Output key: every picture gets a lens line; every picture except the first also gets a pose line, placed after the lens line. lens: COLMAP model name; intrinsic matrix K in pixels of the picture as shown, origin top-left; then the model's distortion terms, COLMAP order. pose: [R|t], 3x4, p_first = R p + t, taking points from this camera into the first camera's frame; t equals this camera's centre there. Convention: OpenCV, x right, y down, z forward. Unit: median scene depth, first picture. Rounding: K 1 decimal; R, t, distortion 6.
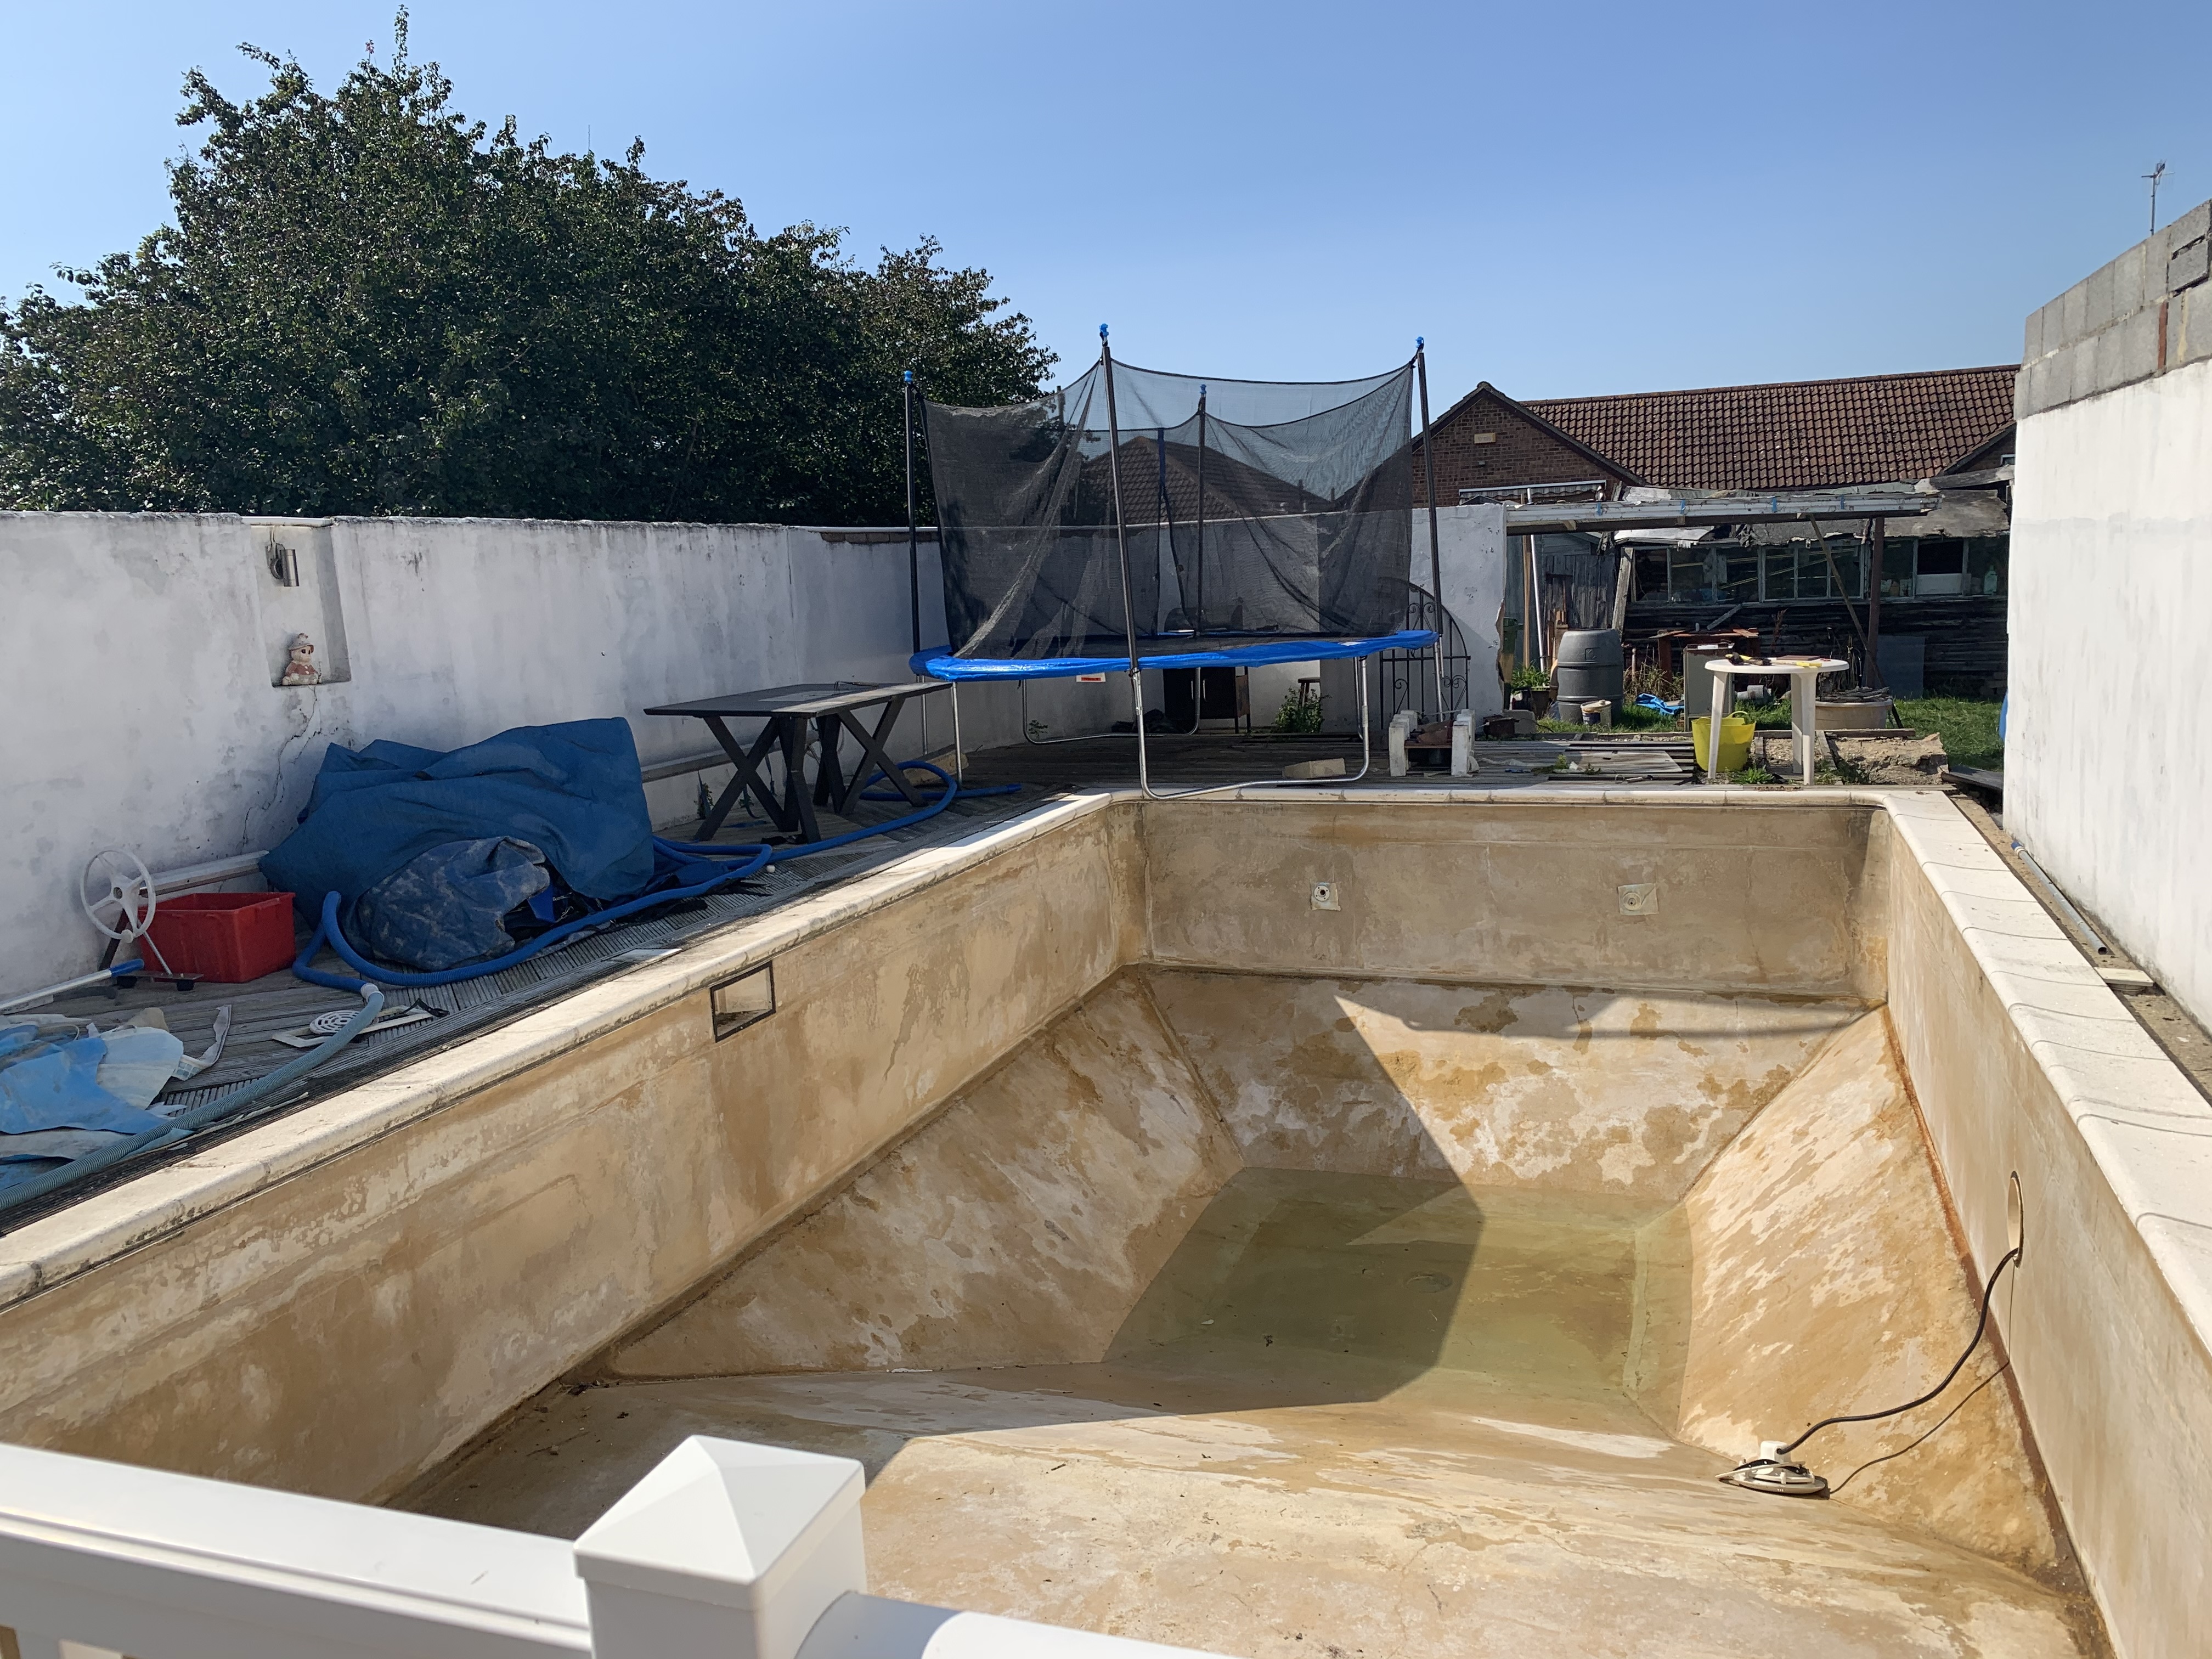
lens RADIAL K [[1691.8, 0, 1105.2], [0, 1691.8, 860.0], [0, 0, 1]] dist [-0.001807, -0.007623]
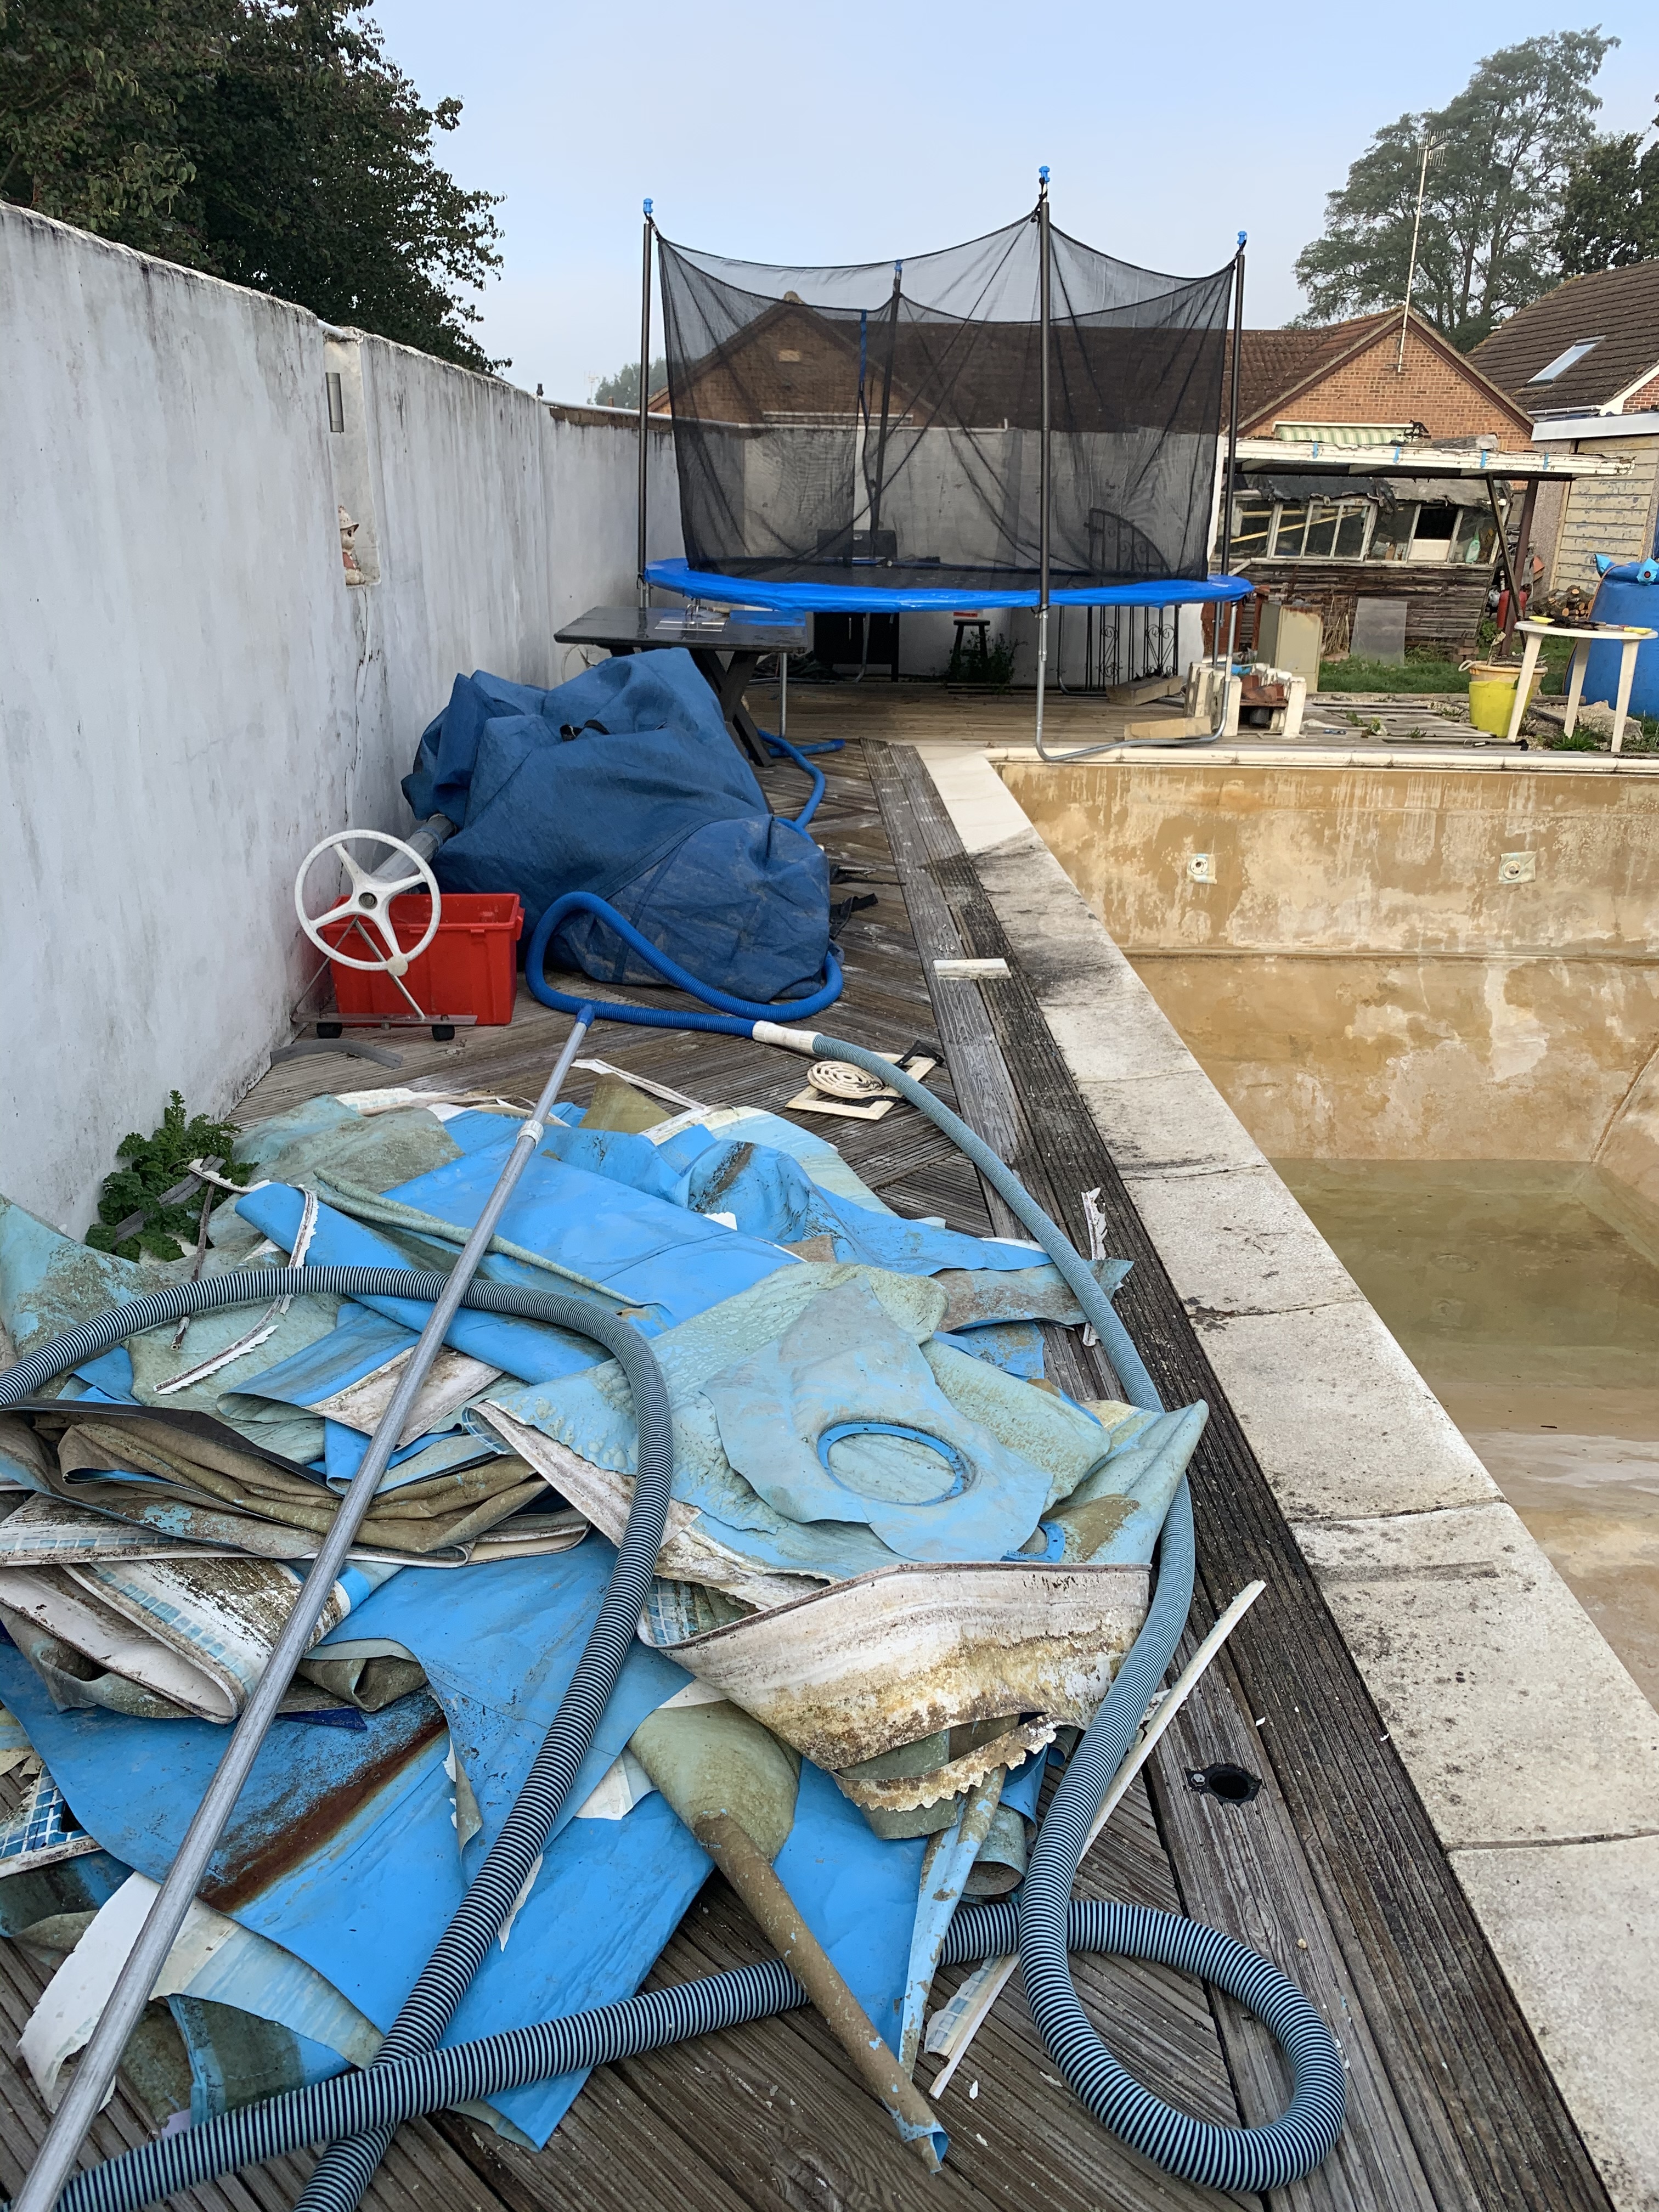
lens RADIAL K [[1723.5, 0, 834.5], [0, 1723.5, 1133.7], [0, 0, 1]] dist [0.018472, -0.001882]
pose [[0.922003, -0.071654, 0.380495, -0.439039], [0.000658, 0.983015, 0.183526, -0.009839], [-0.387182, -0.168961, 0.906390, 0.190251]]
